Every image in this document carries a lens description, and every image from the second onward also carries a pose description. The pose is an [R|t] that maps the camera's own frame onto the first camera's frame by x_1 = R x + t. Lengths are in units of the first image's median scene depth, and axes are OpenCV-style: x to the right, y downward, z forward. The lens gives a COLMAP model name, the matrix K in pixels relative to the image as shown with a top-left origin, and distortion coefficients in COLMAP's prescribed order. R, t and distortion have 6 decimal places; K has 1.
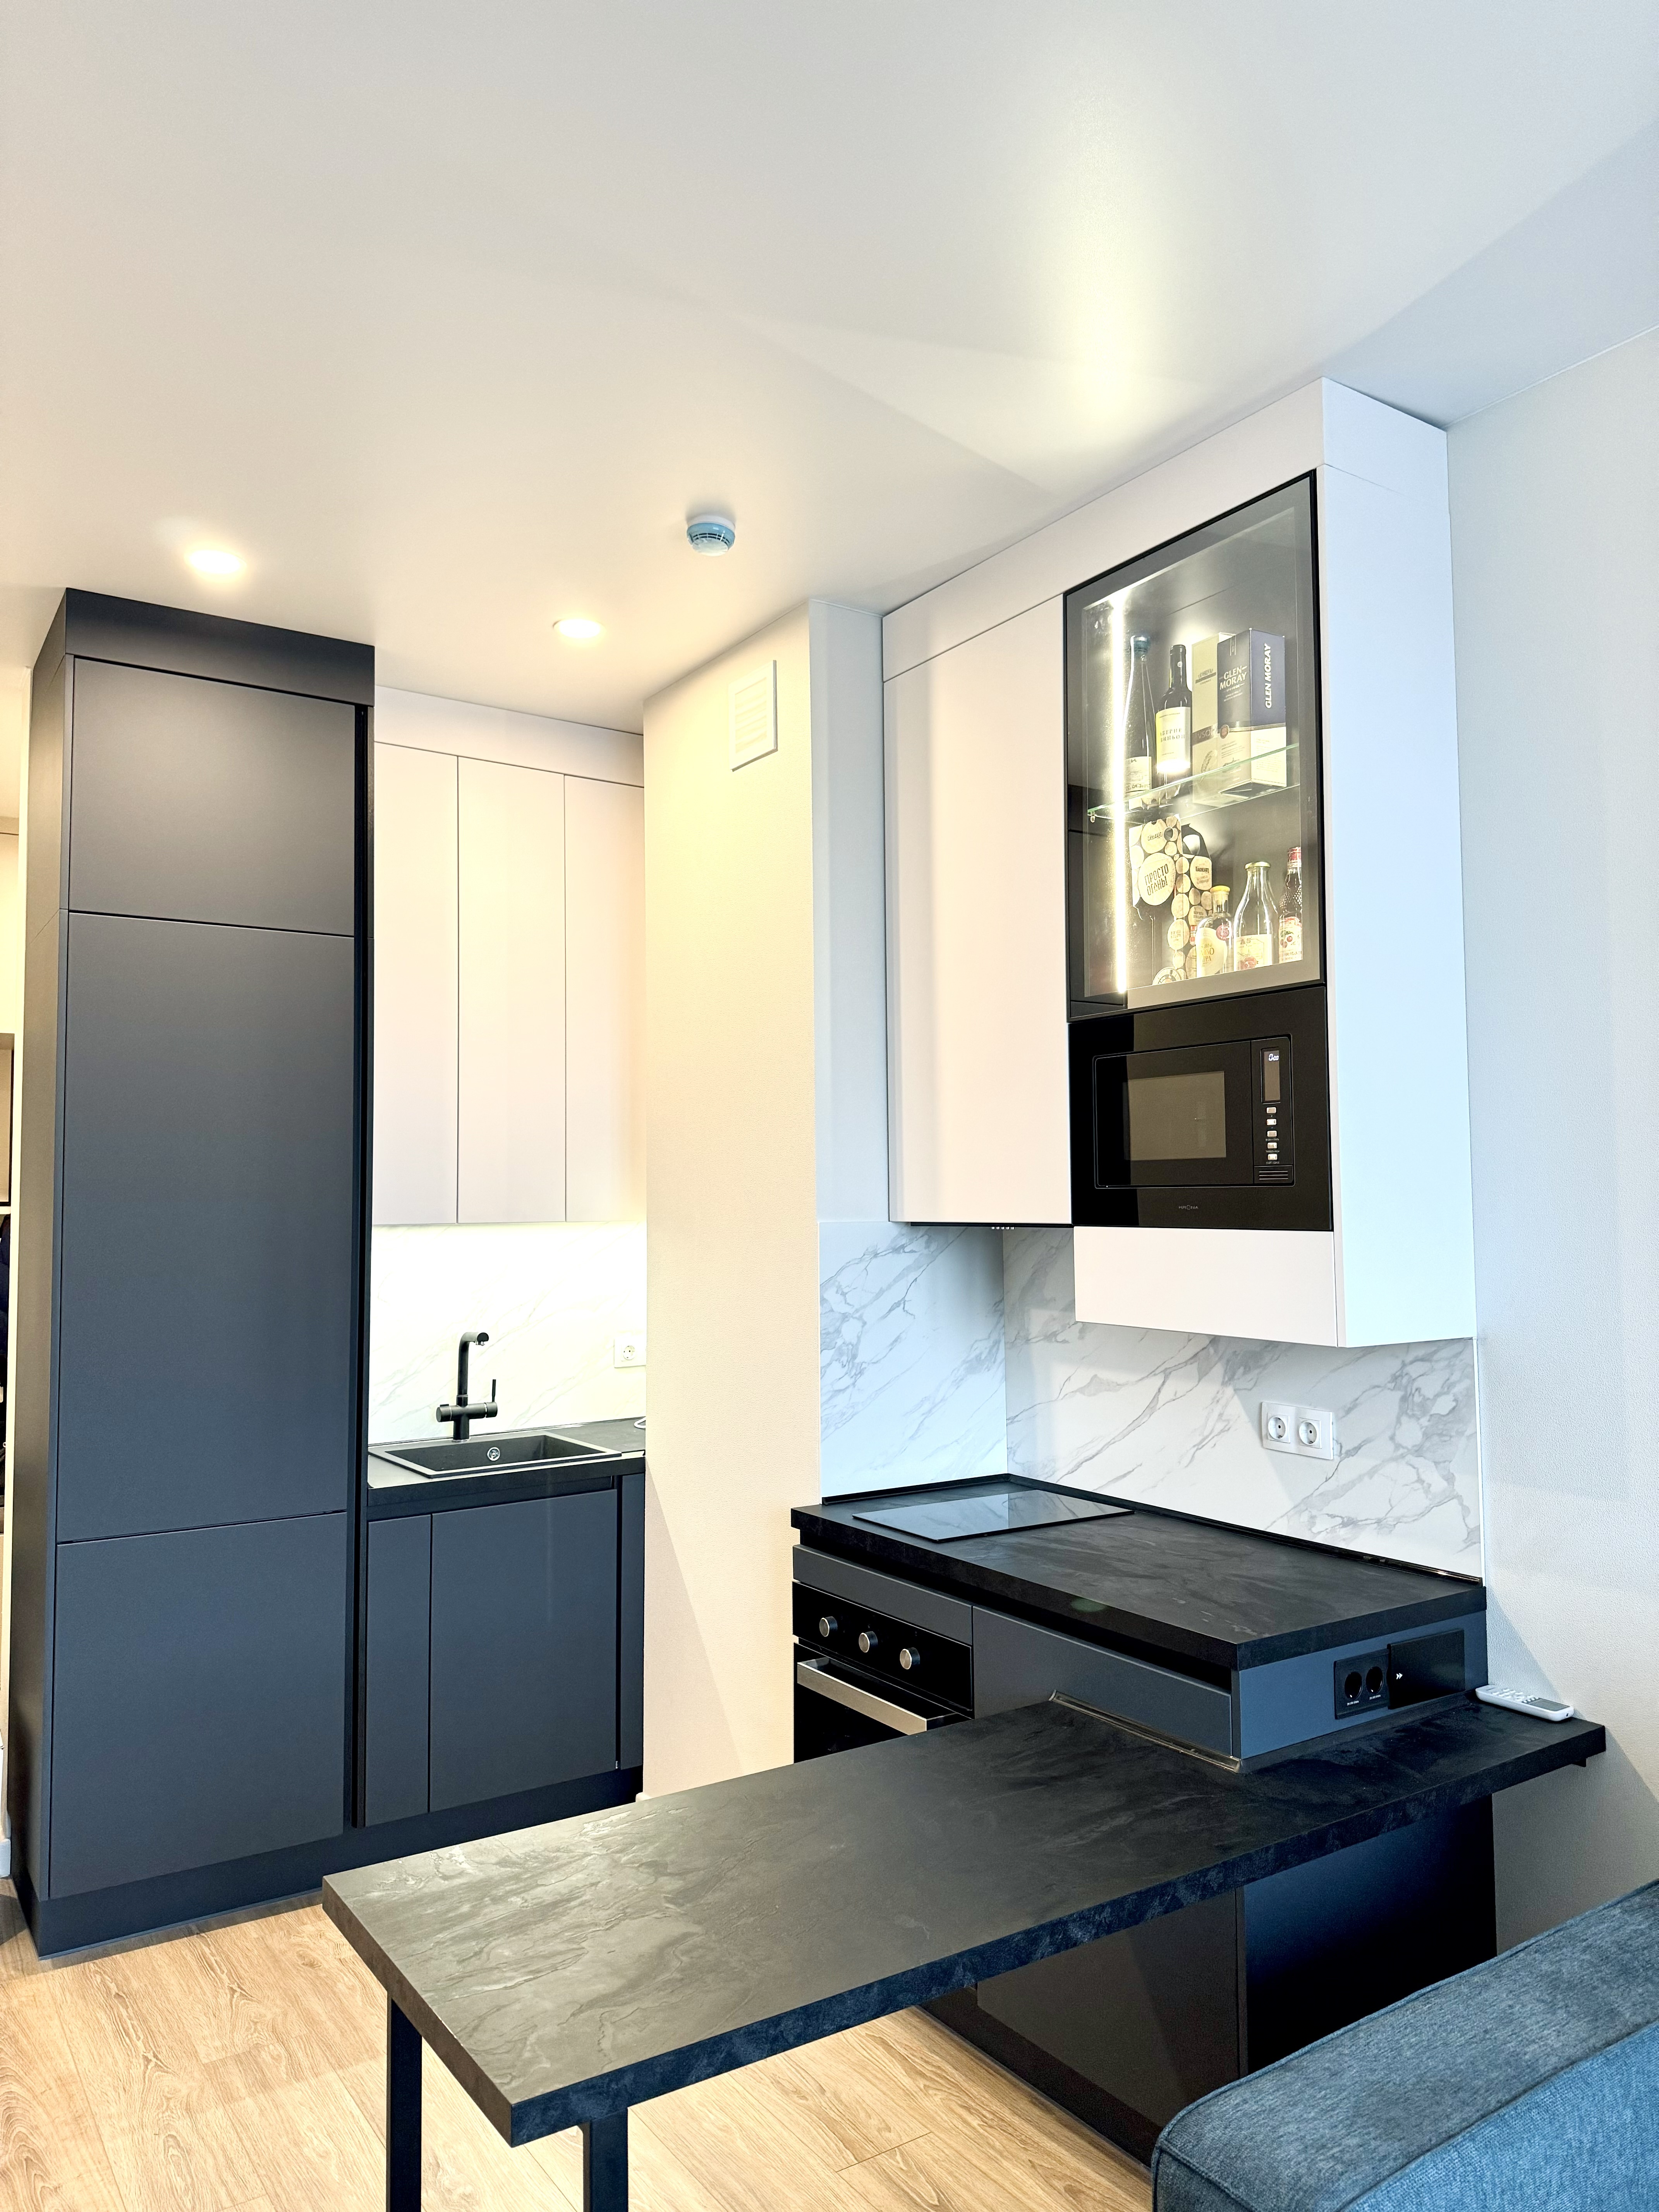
lens RADIAL K [[1529.4, 0, 811.7], [0, 1529.4, 1116.9], [0, 0, 1]] dist [0.082090, -0.085750]
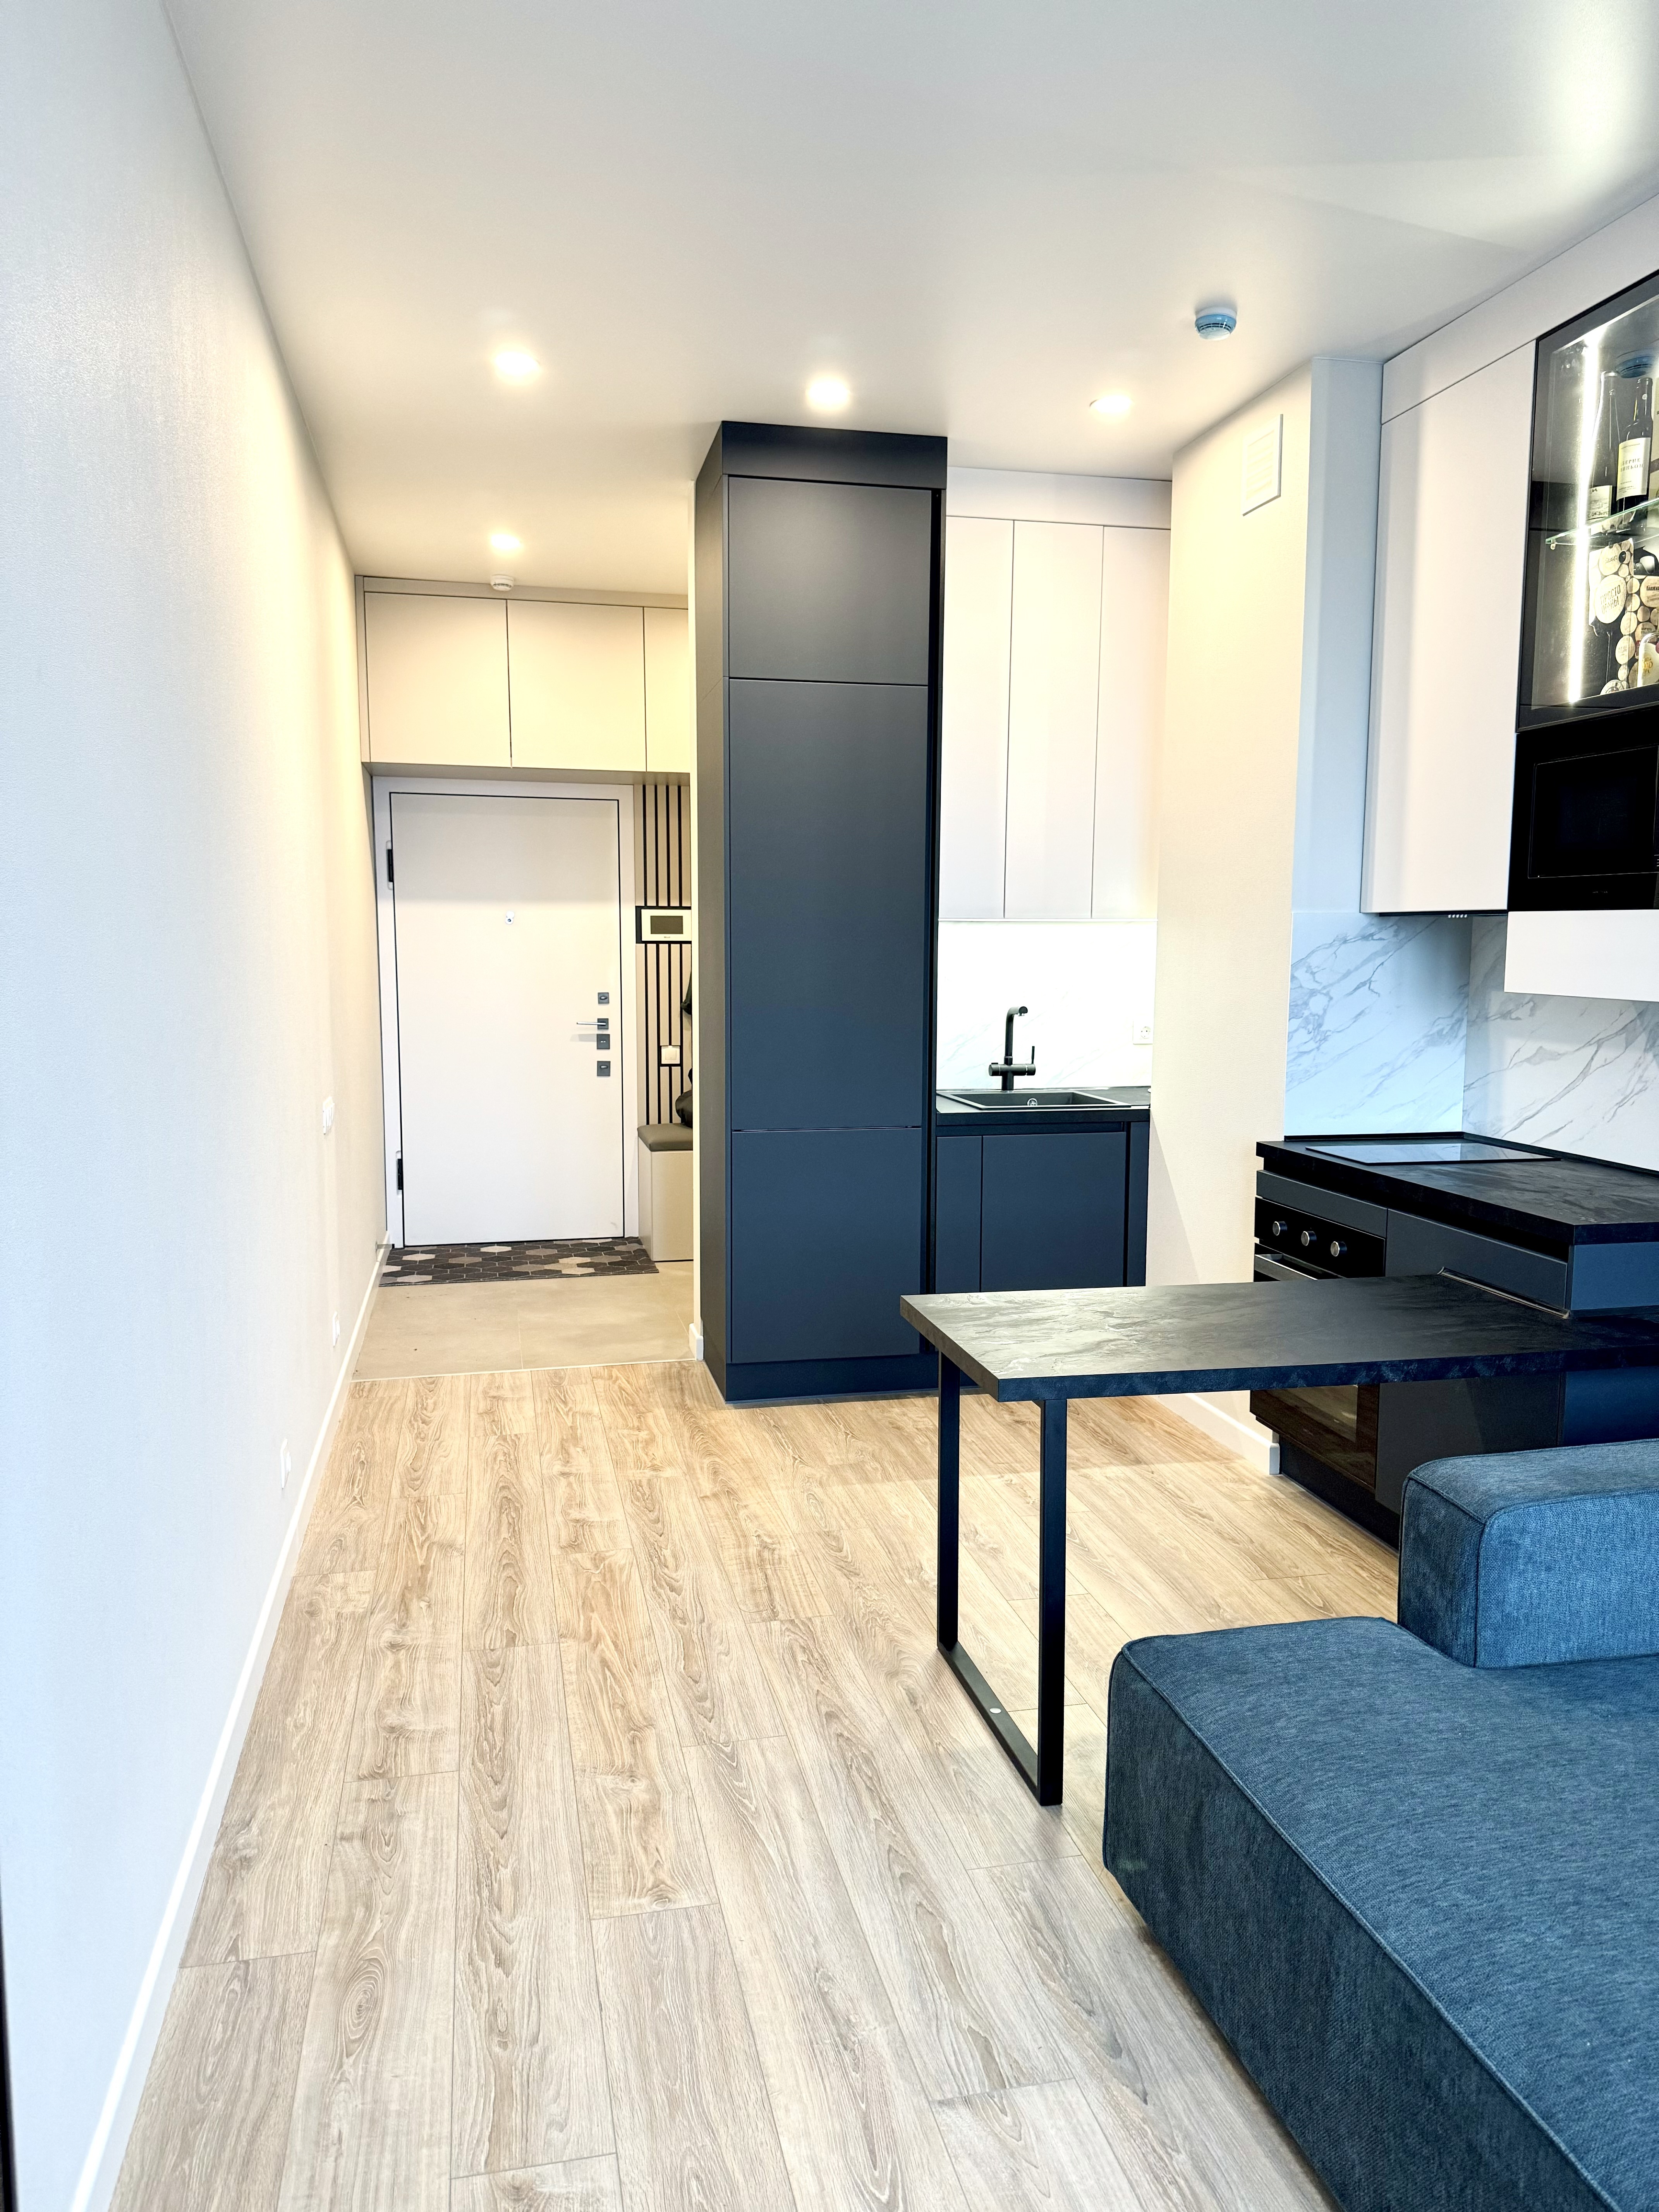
lens RADIAL K [[1529.4, 0, 811.7], [0, 1529.4, 1116.9], [0, 0, 1]] dist [0.082090, -0.085750]
pose [[0.931948, 0.054506, -0.358471, 0.107810], [0.008754, 0.984966, 0.172524, 0.016258], [0.362486, -0.163922, 0.917460, -0.313297]]
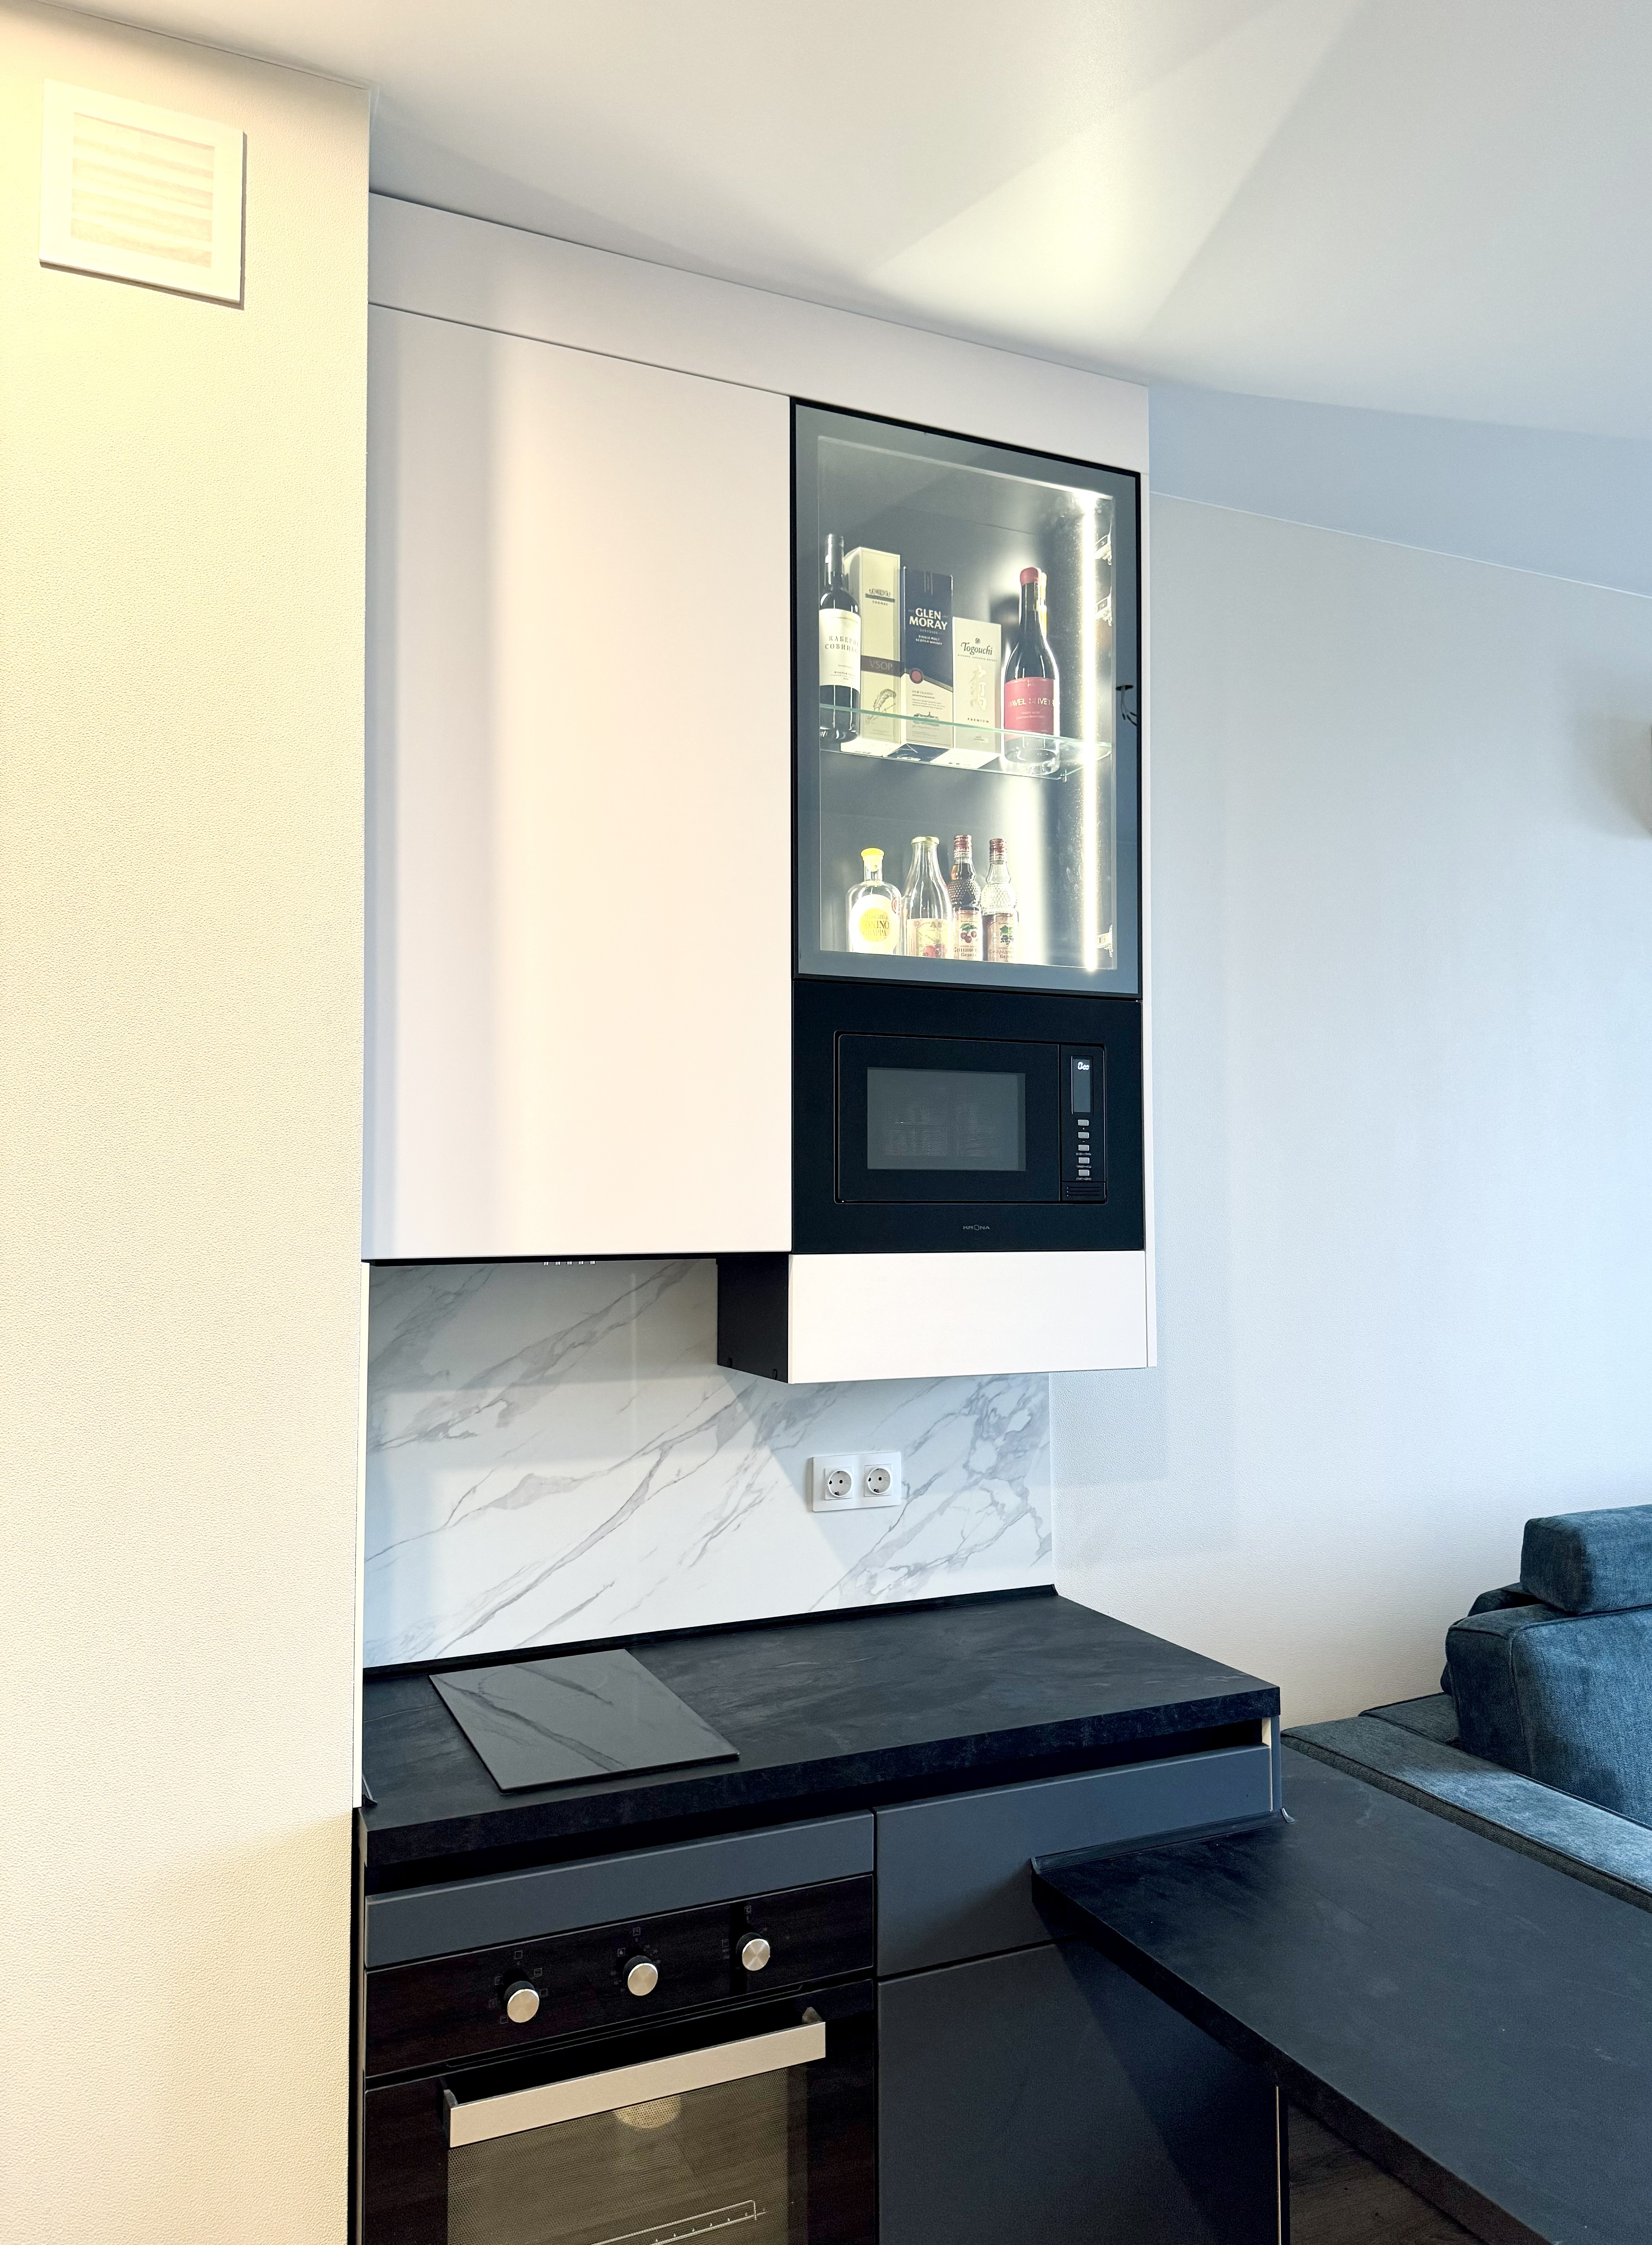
lens RADIAL K [[1610.2, 0, 826.0], [0, 1610.2, 1122.5], [0, 0, 1]] dist [0.216678, -0.389605]
pose [[0.169984, 0.056469, 0.983827, -0.600859], [-0.049155, 0.997600, -0.048767, 0.044185], [-0.984220, -0.040071, 0.172352, 0.850616]]
